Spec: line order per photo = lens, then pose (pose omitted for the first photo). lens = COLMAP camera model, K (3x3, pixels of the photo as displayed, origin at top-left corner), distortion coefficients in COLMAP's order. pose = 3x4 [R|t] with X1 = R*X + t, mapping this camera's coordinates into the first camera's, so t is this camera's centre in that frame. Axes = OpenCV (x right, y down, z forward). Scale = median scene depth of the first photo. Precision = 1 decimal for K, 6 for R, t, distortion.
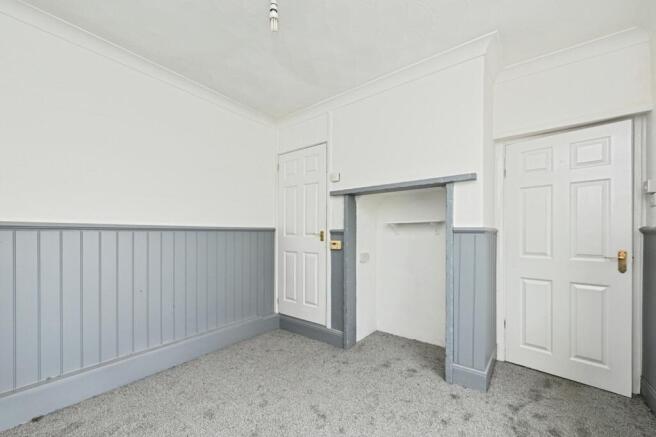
lens RADIAL K [[259.4, 0, 328.3], [0, 259.4, 233.5], [0, 0, 1]] dist [0.000234, 0.000037]
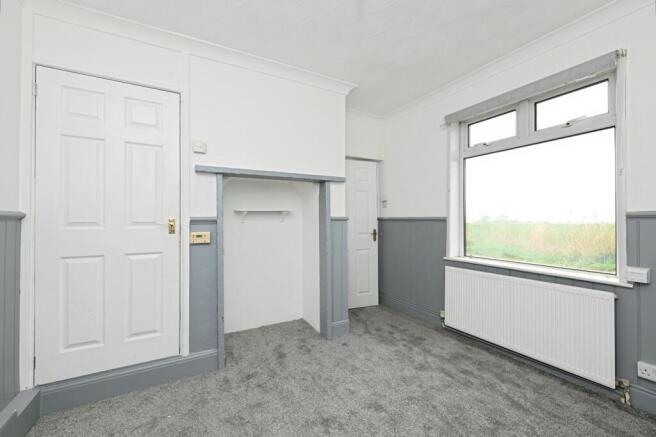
lens RADIAL K [[262.5, 0, 327.6], [0, 262.5, 214.9], [0, 0, 1]] dist [-0.000640, -0.000253]
pose [[0.400232, 0.012145, 0.916333, -0.534048], [0.005238, 0.999866, -0.015539, -0.007885], [-0.916399, 0.011019, 0.400115, 0.369483]]
